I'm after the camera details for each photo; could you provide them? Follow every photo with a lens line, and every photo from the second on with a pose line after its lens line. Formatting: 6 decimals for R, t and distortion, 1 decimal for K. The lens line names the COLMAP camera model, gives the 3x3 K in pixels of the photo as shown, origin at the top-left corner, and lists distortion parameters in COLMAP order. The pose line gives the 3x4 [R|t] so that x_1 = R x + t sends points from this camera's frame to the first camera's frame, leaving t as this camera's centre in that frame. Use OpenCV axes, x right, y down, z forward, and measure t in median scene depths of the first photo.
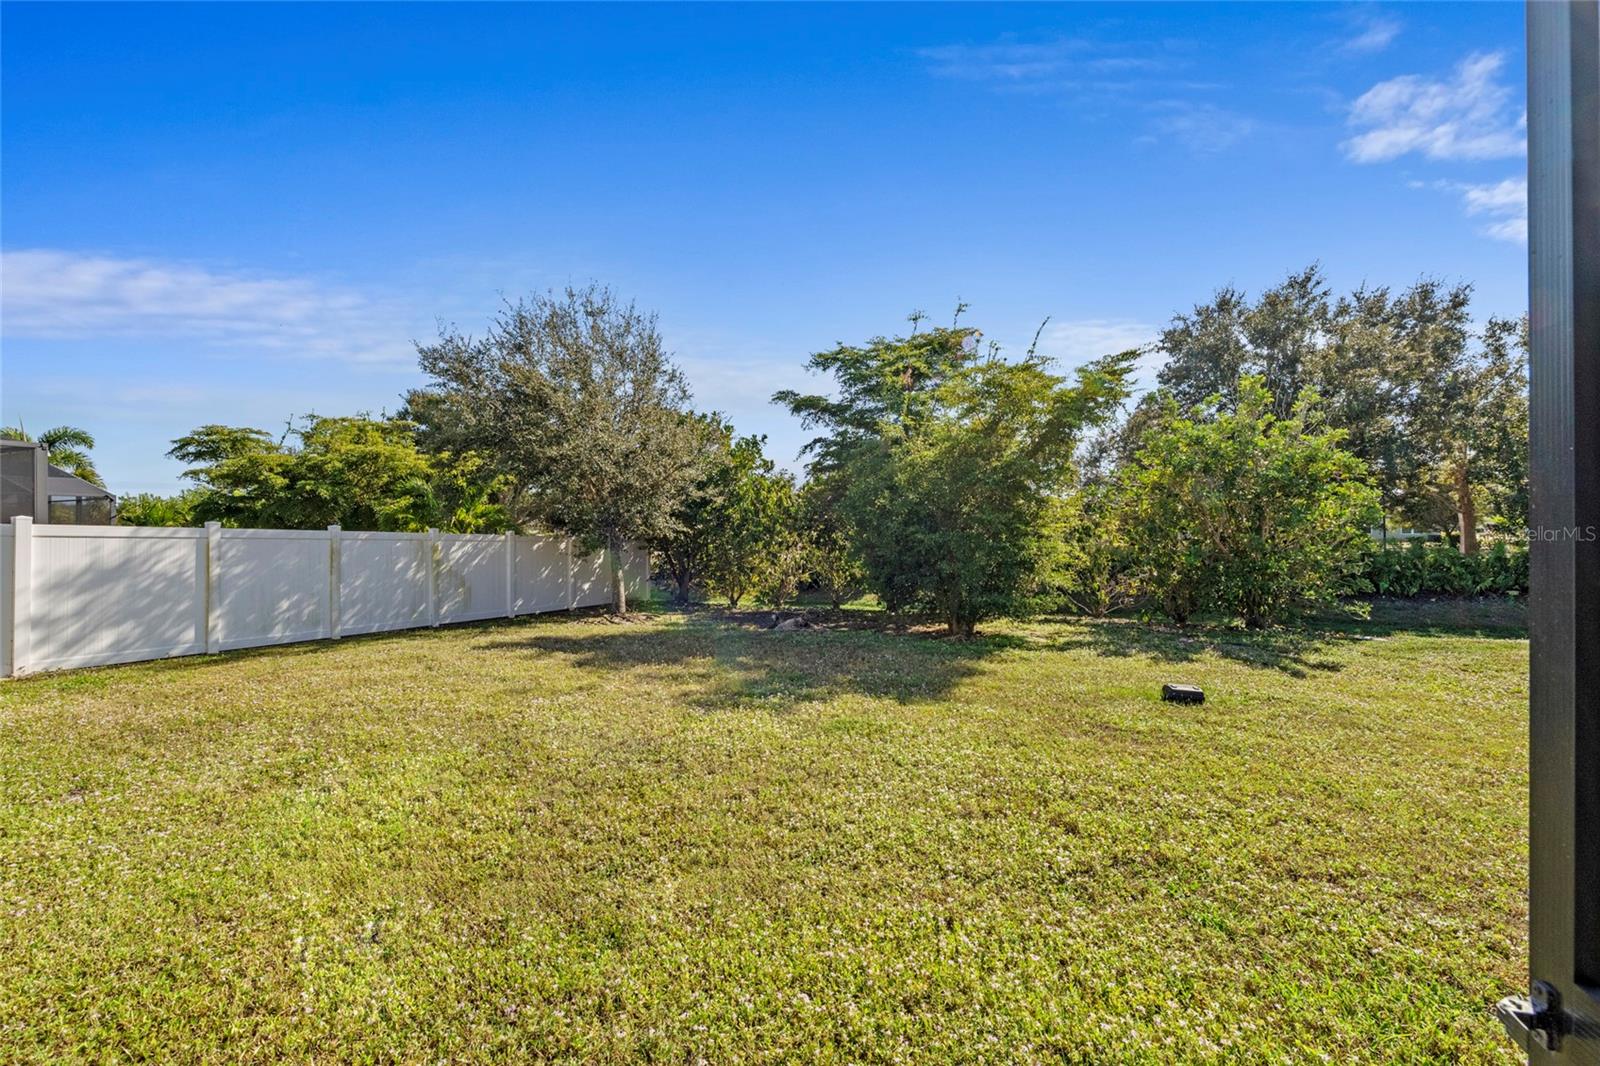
lens RADIAL K [[633.5, 0, 805.8], [0, 633.5, 515.9], [0, 0, 1]] dist [0.006834, 0.000050]
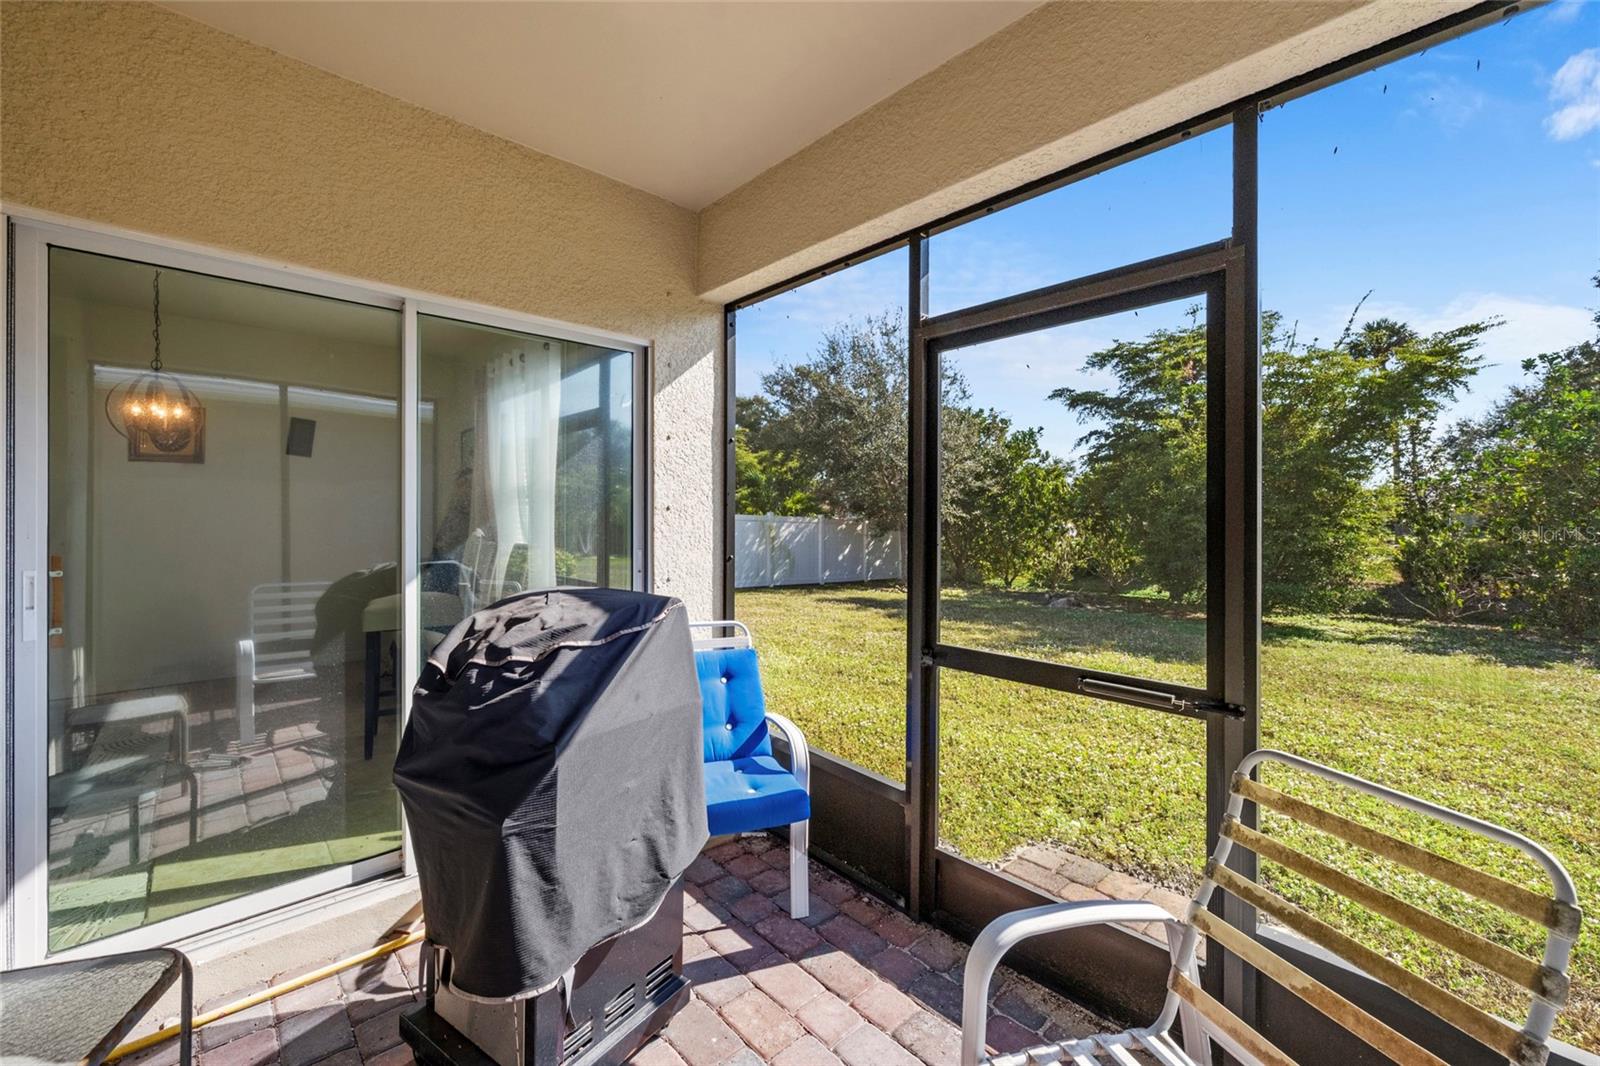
lens RADIAL K [[633.5, 0, 805.8], [0, 633.5, 515.9], [0, 0, 1]] dist [0.006834, 0.000050]
pose [[0.912999, 0.012315, -0.407776, 0.013165], [-0.002405, 0.999689, 0.024807, -0.005273], [0.407955, -0.021668, 0.912745, -0.161308]]
